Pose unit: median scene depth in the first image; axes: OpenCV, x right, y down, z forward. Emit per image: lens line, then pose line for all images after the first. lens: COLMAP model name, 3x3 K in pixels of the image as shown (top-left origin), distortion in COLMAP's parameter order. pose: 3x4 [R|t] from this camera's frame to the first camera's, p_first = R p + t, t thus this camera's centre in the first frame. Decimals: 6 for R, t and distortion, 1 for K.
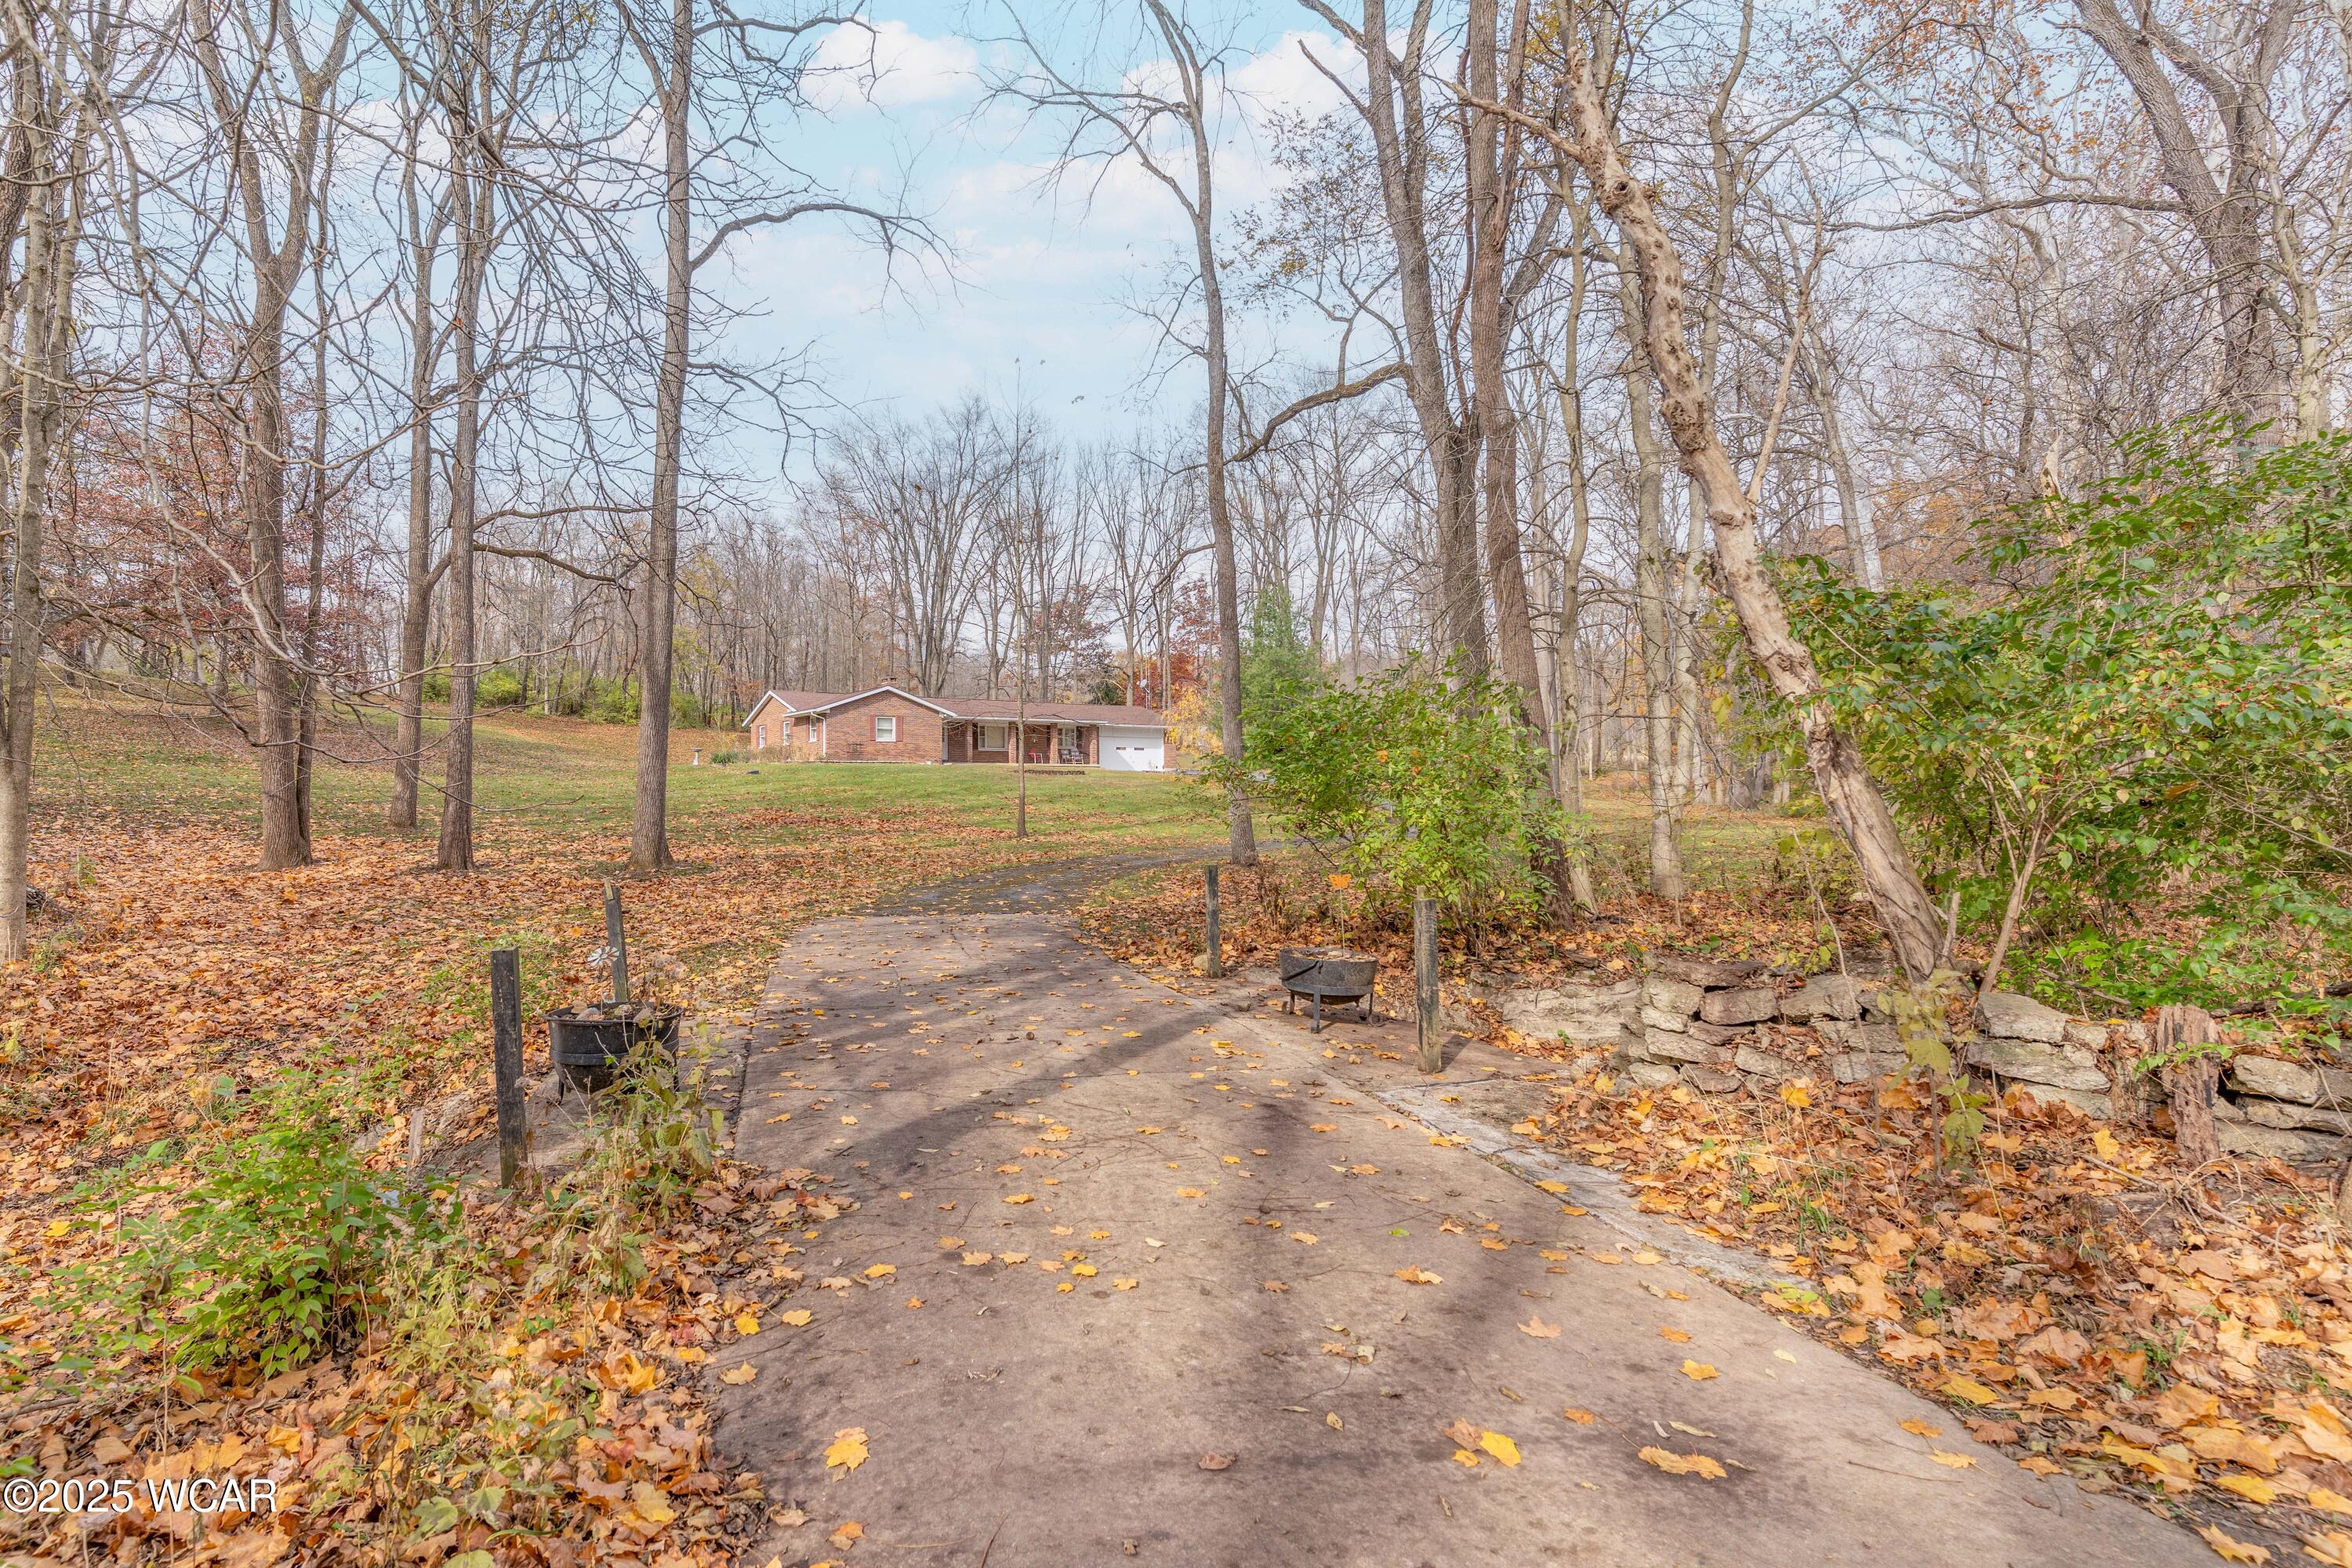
lens RADIAL K [[1162.2, 0, 1176.0], [0, 1162.2, 784.0], [0, 0, 1]] dist [0.022114, -0.000046]
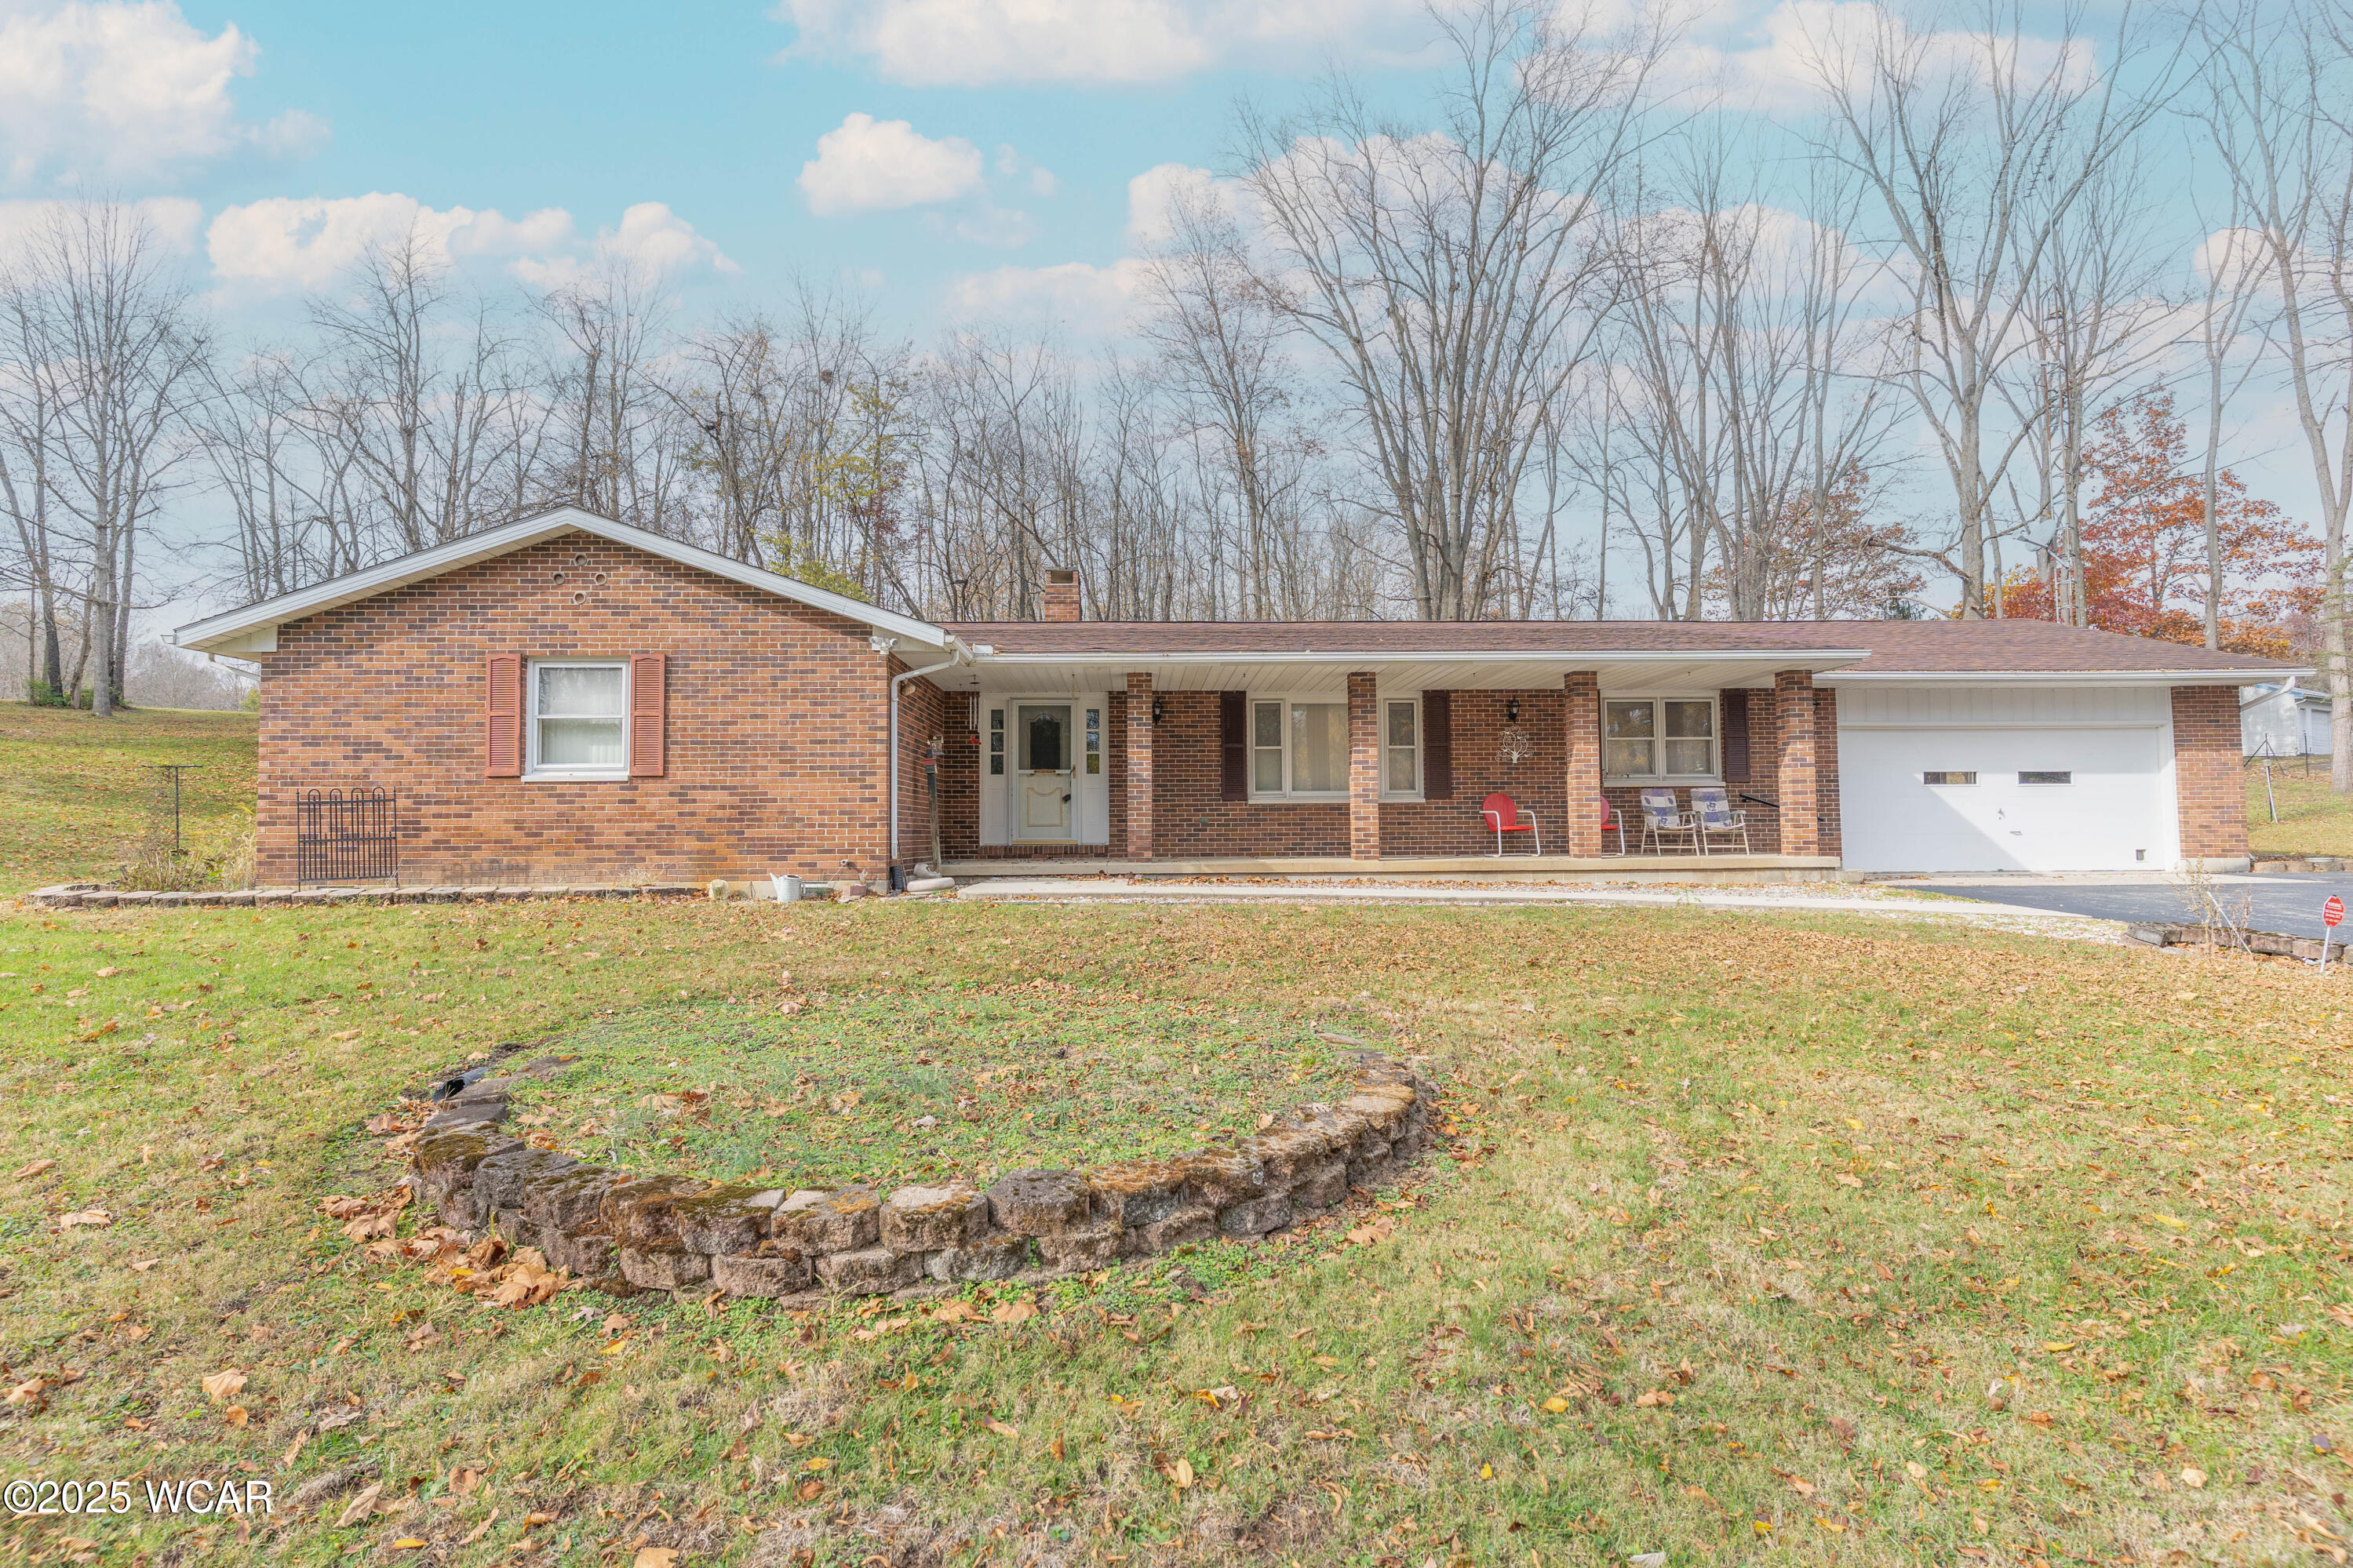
lens RADIAL K [[1162.6, 0, 1176.5], [0, 1162.6, 784.0], [0, 0, 1]] dist [0.022114, -0.000046]
pose [[0.808596, -0.026549, -0.587766, -0.038727], [0.011775, 0.999512, -0.028949, -0.025829], [0.588247, 0.016487, 0.808513, 0.798021]]
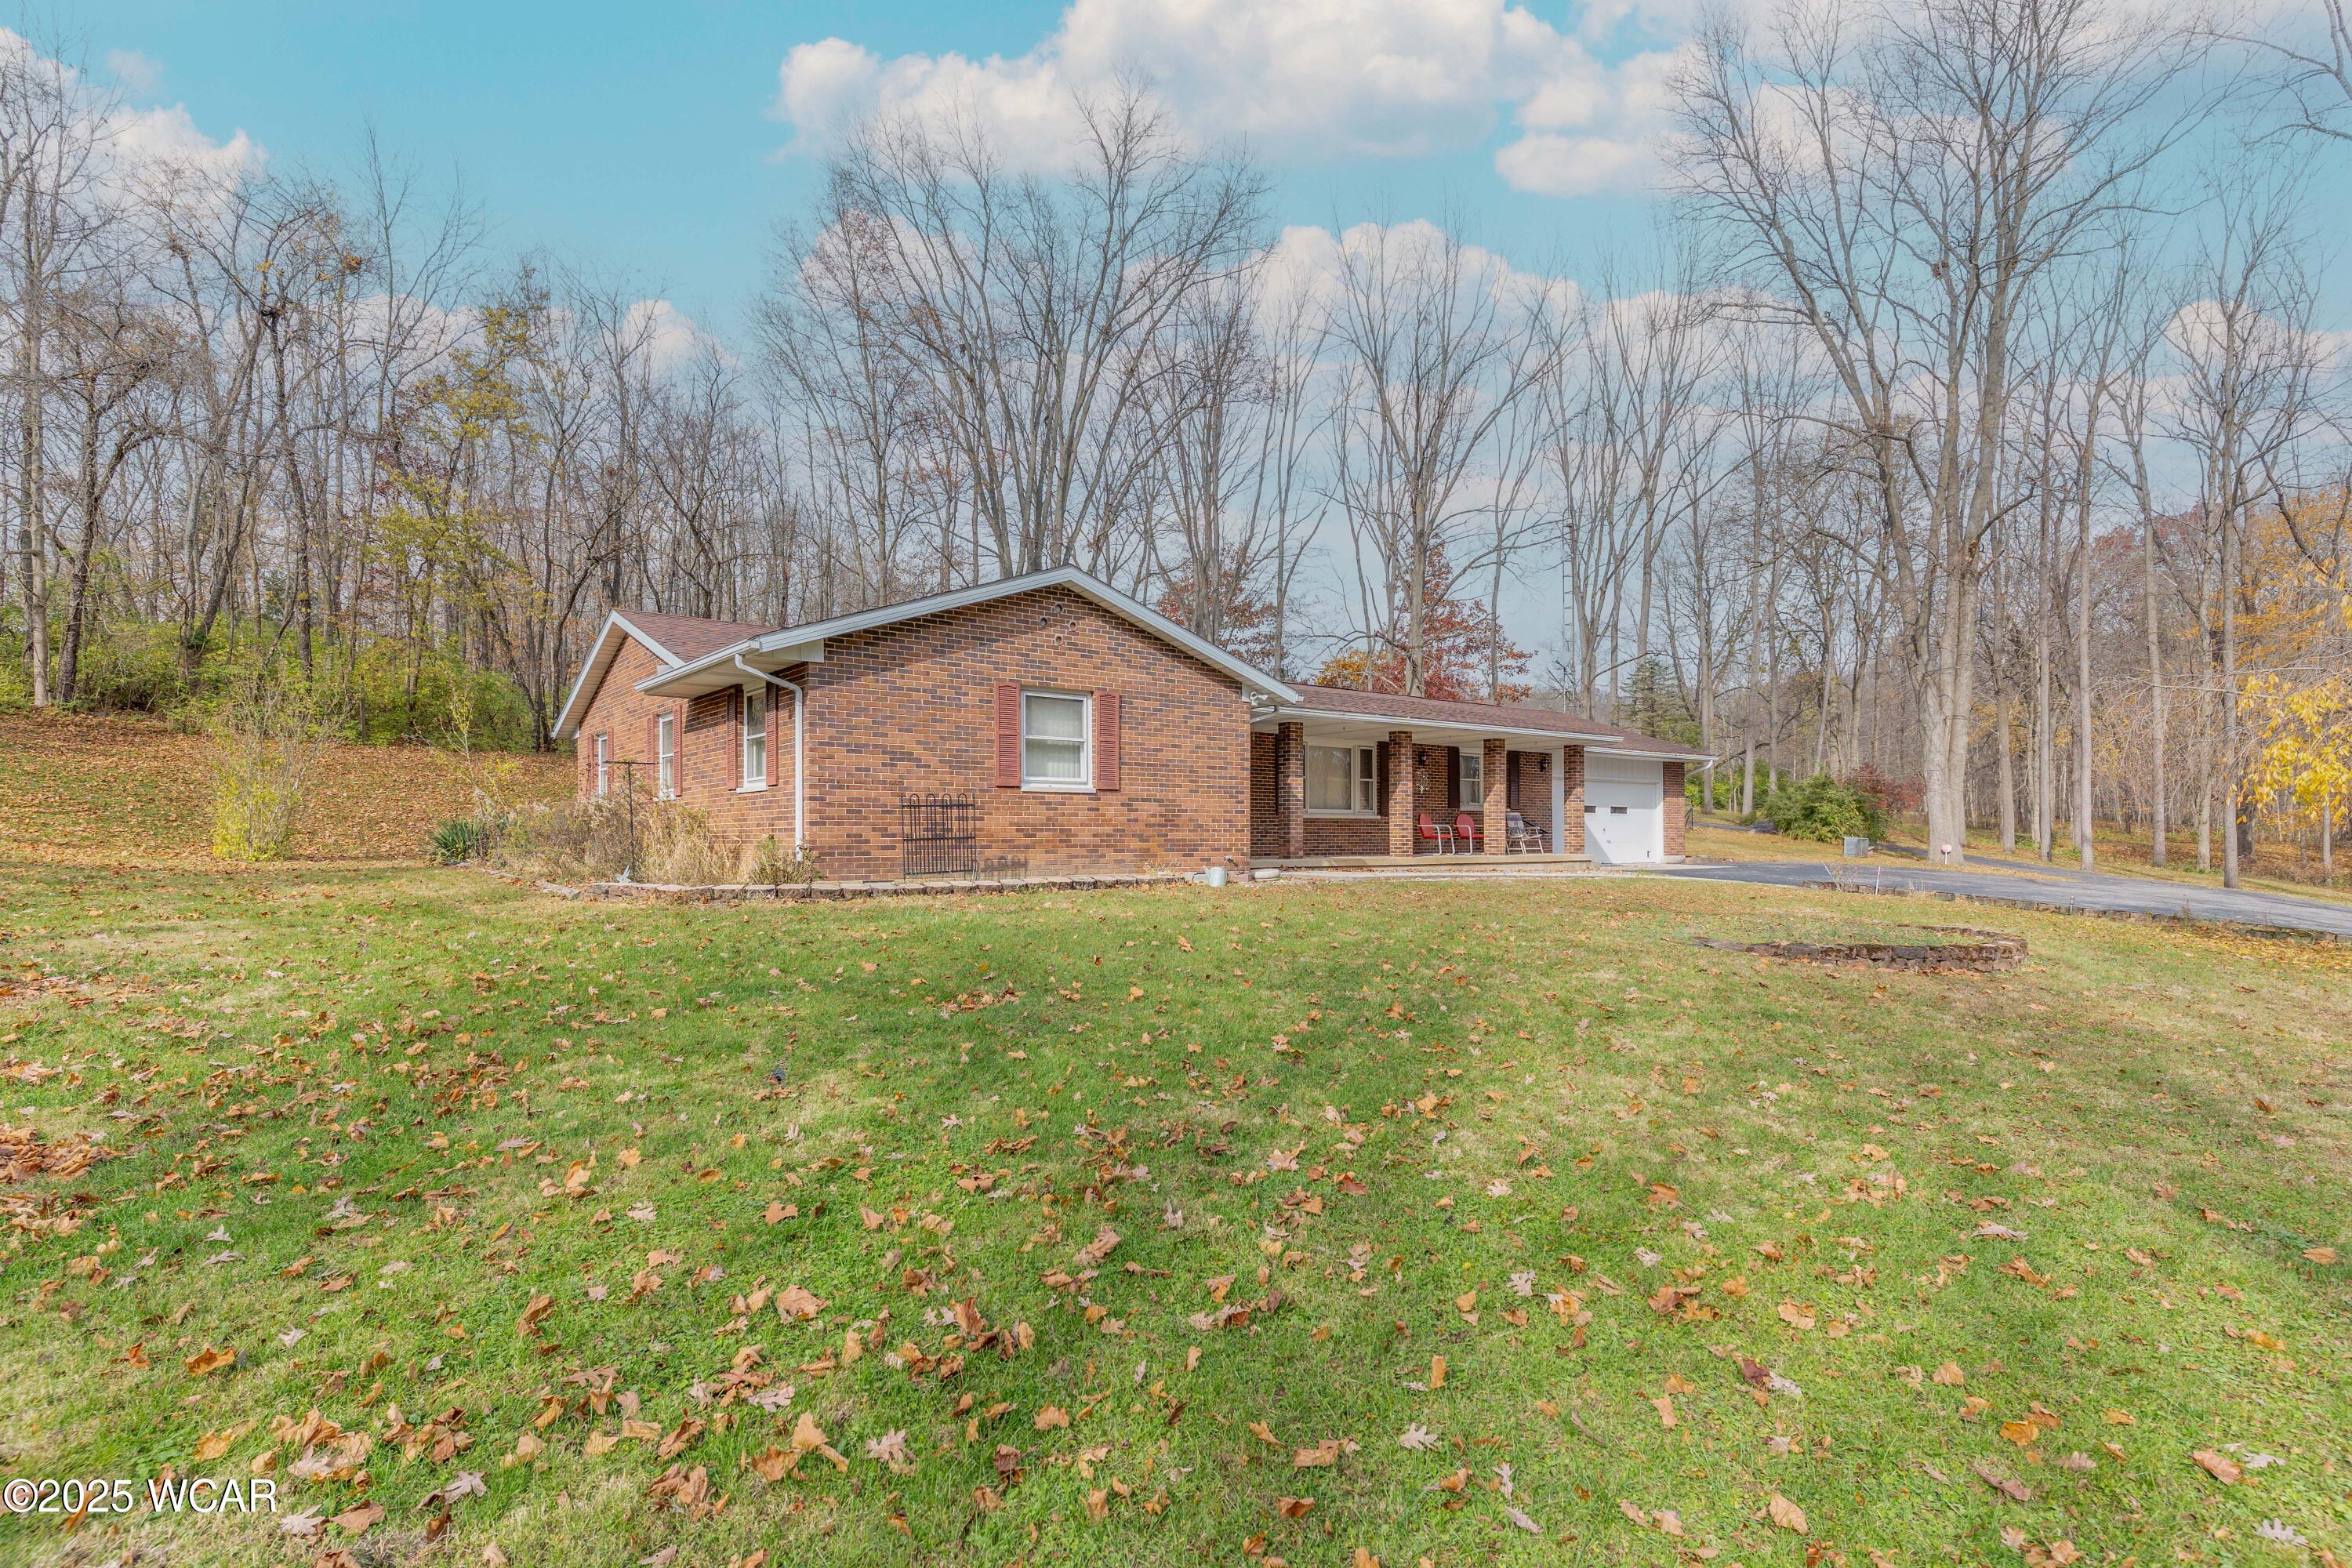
lens RADIAL K [[1162.2, 0, 1176.0], [0, 1162.2, 784.0], [0, 0, 1]] dist [0.022114, -0.000046]
pose [[0.999946, 0.000192, -0.010427, -0.197579], [-0.000564, 0.999364, -0.035663, -0.026295], [0.010414, 0.035667, 0.999309, 0.670769]]
